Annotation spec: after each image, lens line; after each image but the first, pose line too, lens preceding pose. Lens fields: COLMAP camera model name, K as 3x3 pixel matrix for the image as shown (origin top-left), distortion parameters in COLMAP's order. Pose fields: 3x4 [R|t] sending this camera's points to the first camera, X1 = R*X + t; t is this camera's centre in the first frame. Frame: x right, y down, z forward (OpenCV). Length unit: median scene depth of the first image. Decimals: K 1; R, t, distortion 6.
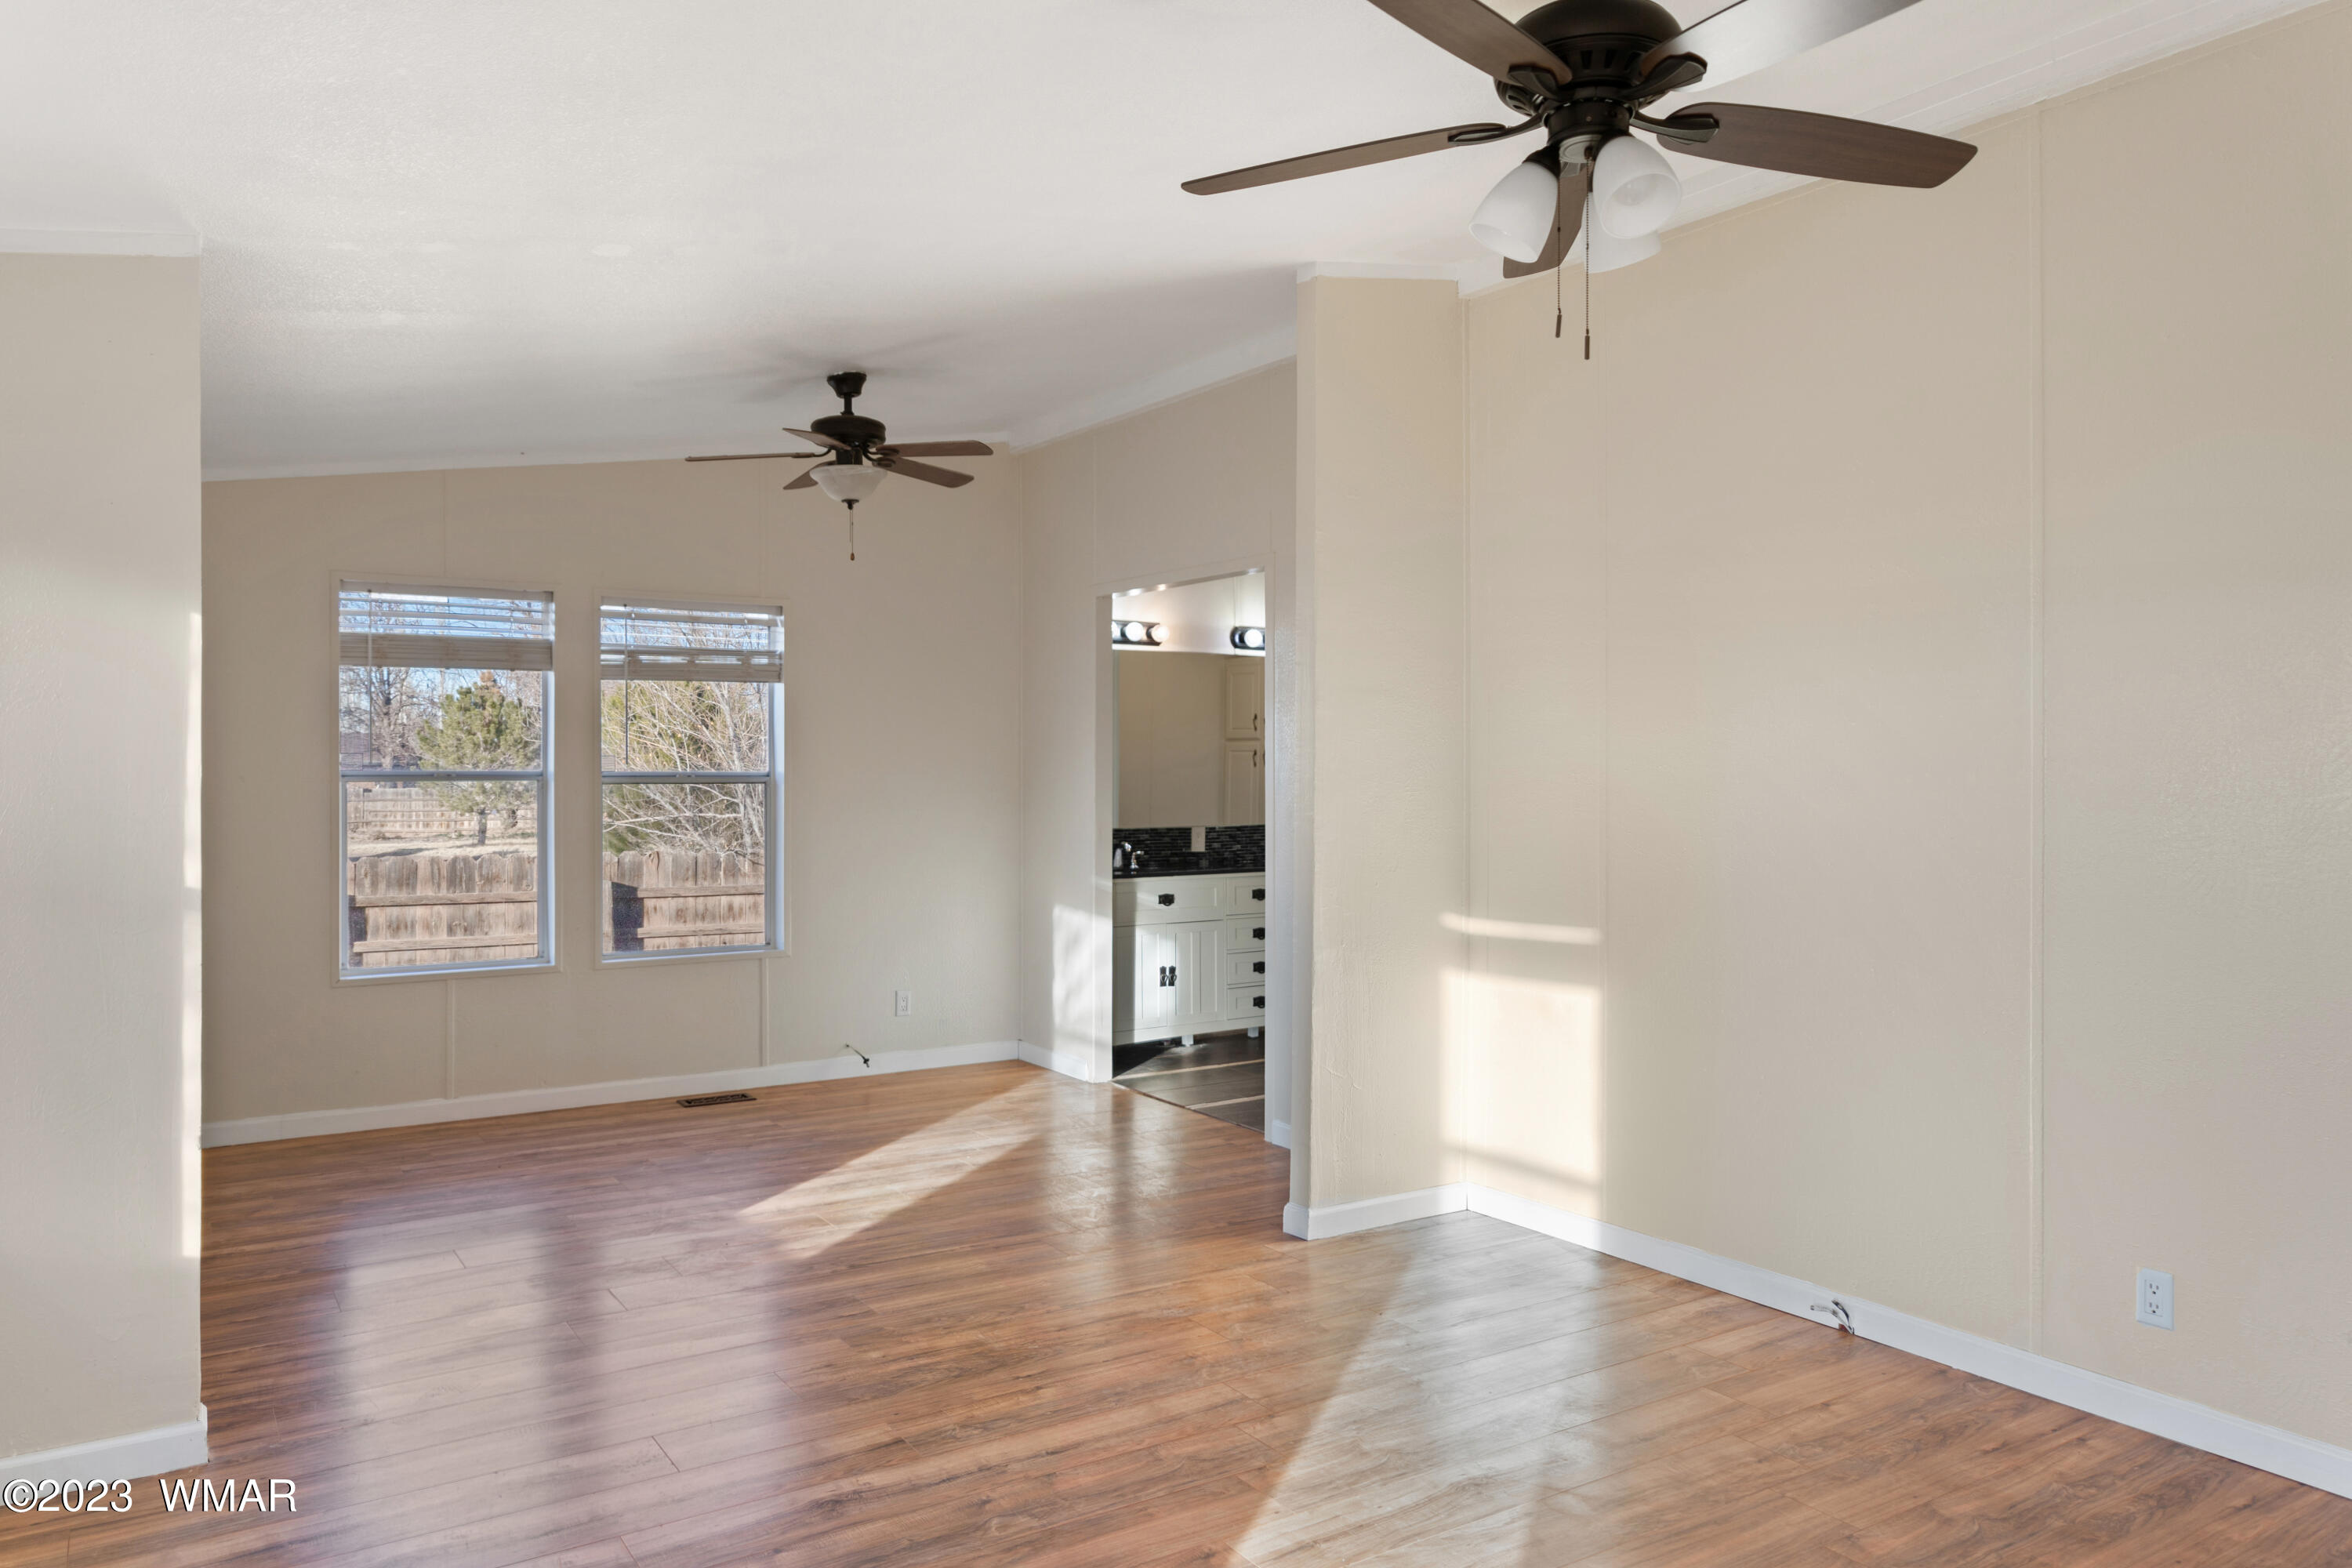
lens RADIAL K [[1614.3, 0, 1176.0], [0, 1614.3, 784.0], [0, 0, 1]] dist [-0.000960, -0.000691]
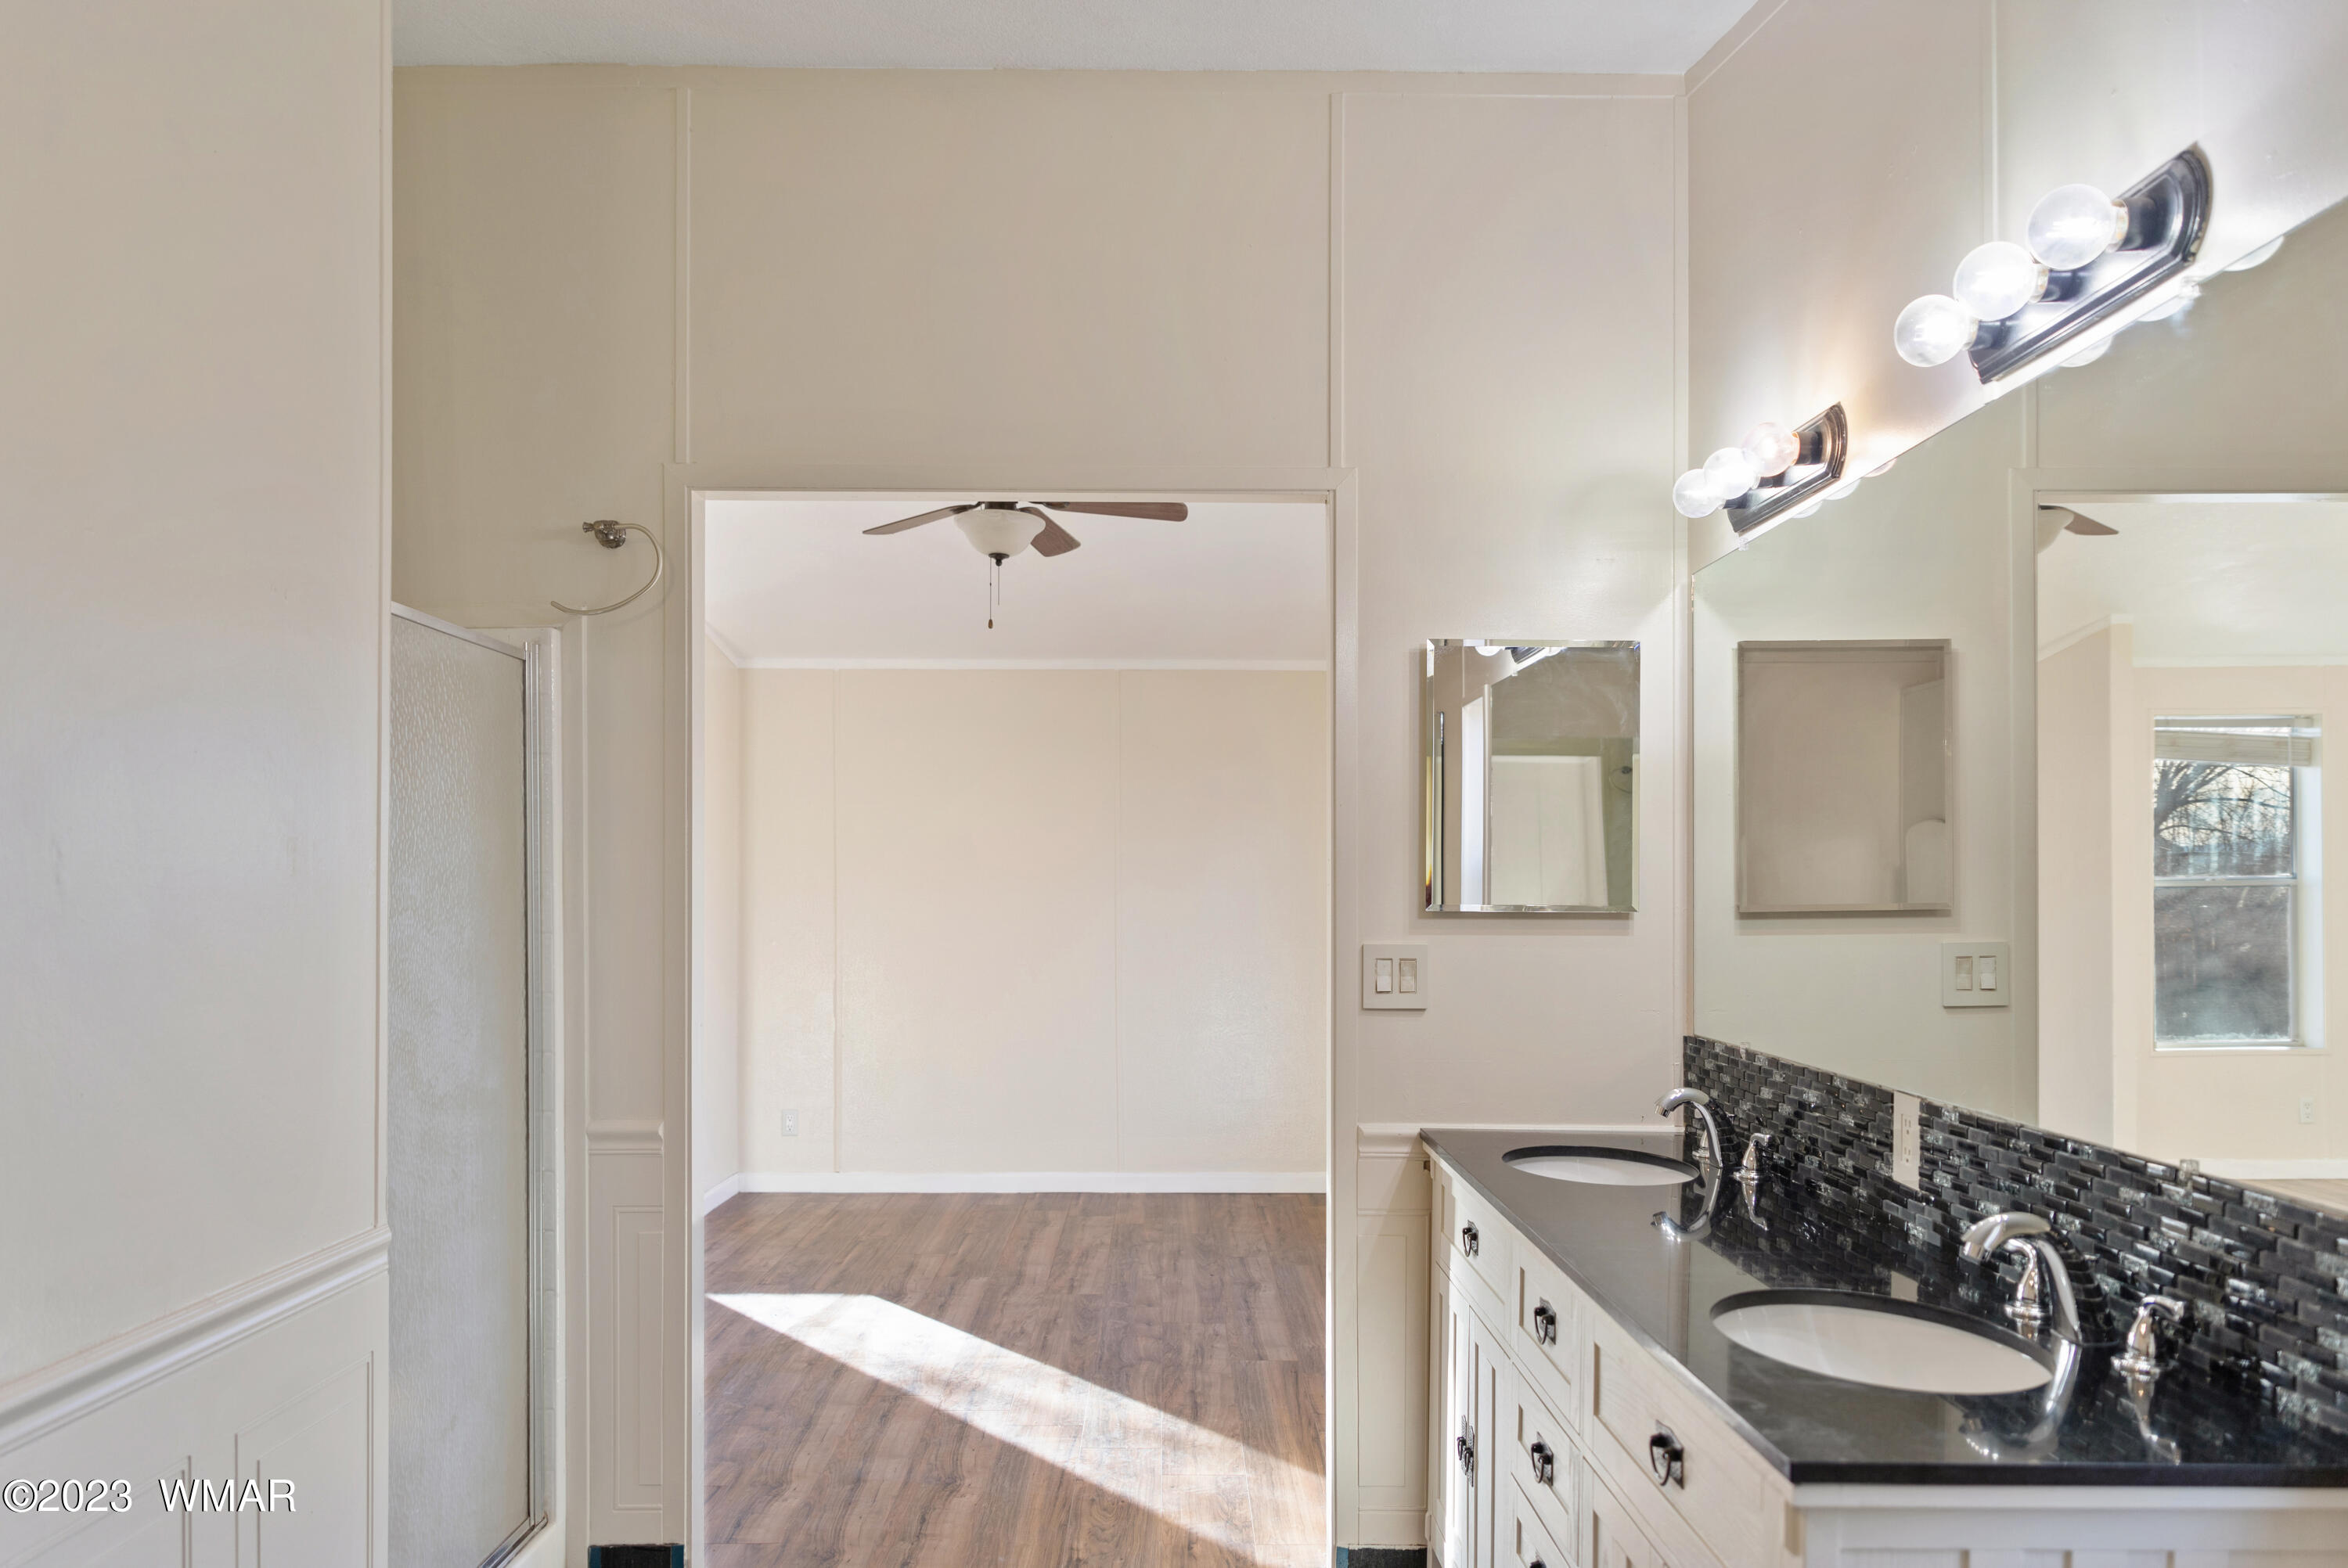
lens RADIAL K [[1646.7, 0, 1179.0], [0, 1646.7, 875.8], [0, 0, 1]] dist [-0.004523, 0.002662]
pose [[-0.537728, -0.005904, -0.843098, 0.445789], [-0.011347, 0.999936, 0.000235, -0.012421], [0.843042, 0.009693, -0.537760, 1.479289]]
